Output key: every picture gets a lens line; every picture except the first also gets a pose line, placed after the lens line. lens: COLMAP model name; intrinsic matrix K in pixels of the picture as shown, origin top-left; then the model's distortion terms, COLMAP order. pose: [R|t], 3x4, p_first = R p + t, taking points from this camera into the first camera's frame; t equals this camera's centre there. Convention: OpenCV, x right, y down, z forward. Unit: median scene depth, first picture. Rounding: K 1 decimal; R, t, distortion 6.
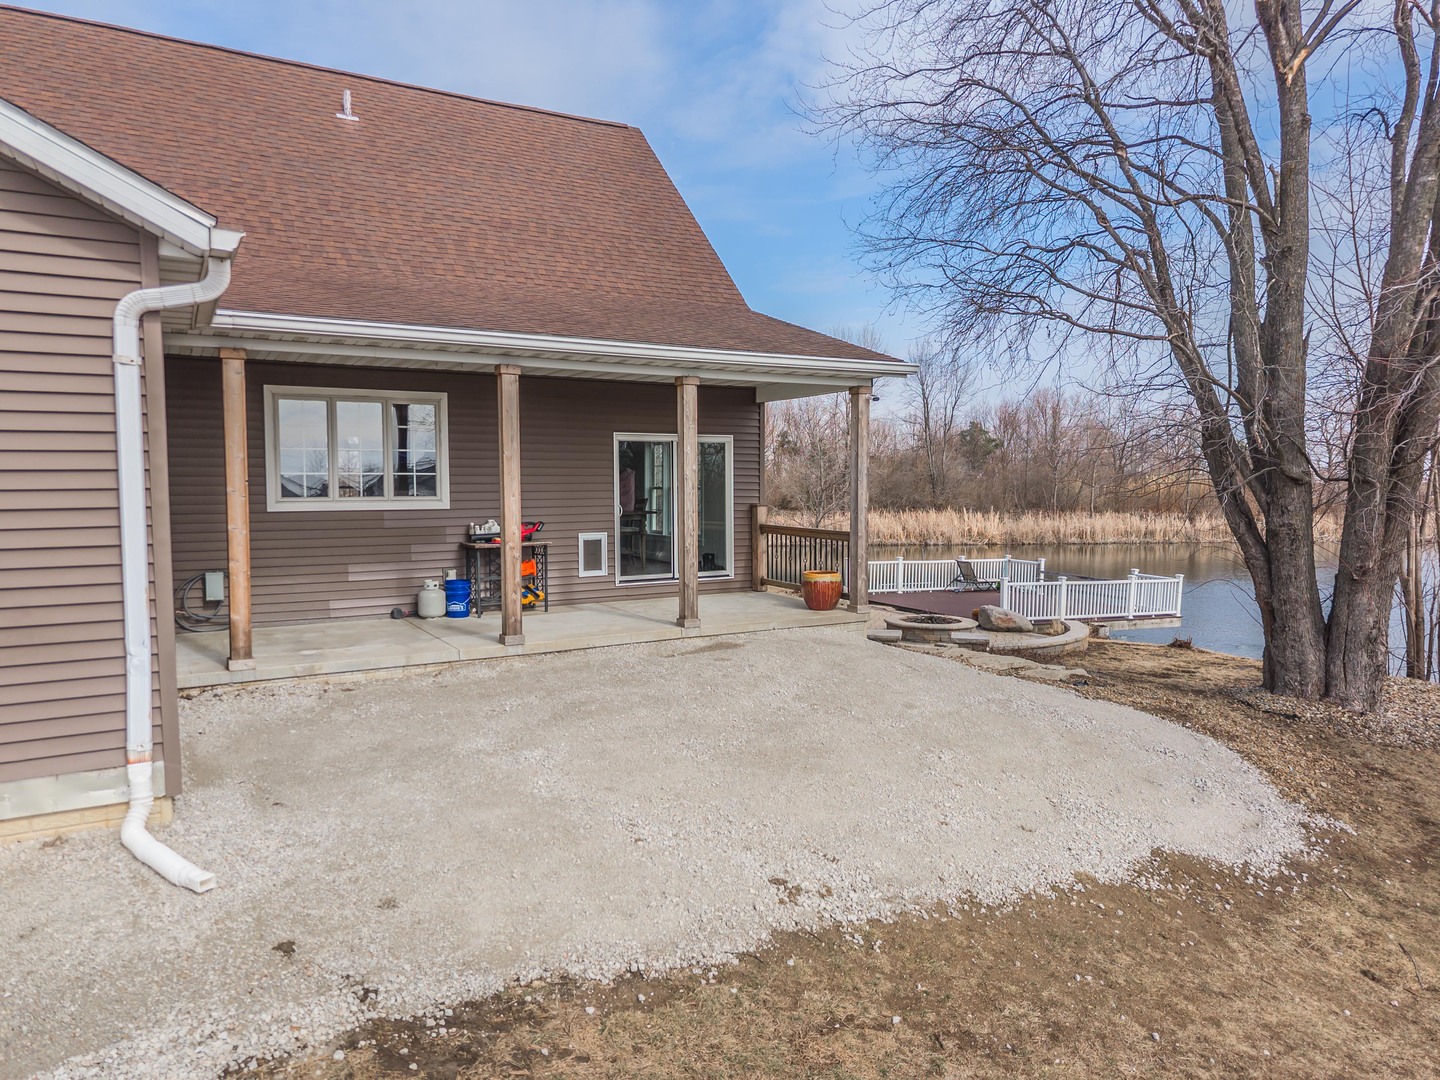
lens RADIAL K [[960.2, 0, 728.0], [0, 960.2, 543.7], [0, 0, 1]] dist [0.028320, -0.028948]
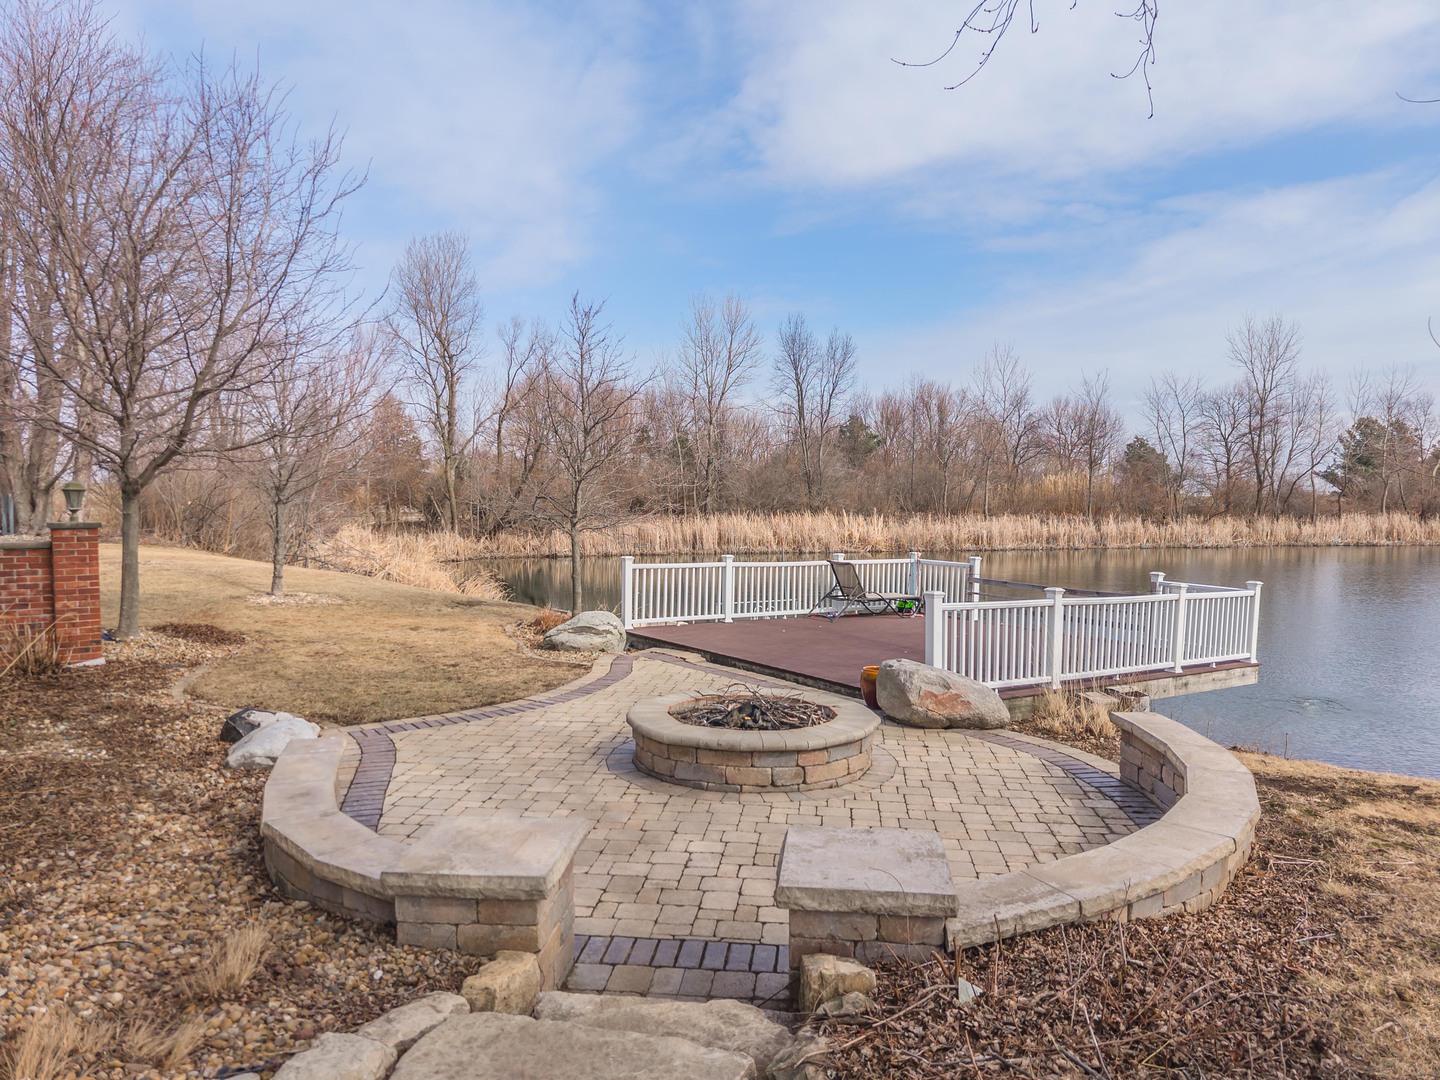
lens RADIAL K [[960.2, 0, 719.6], [0, 960.2, 539.6], [0, 0, 1]] dist [0.028320, -0.028948]
pose [[0.993806, -0.005027, 0.111011, 0.040969], [0.007280, 0.999775, -0.019903, 0.005591], [-0.110886, 0.020588, 0.993620, 0.165263]]
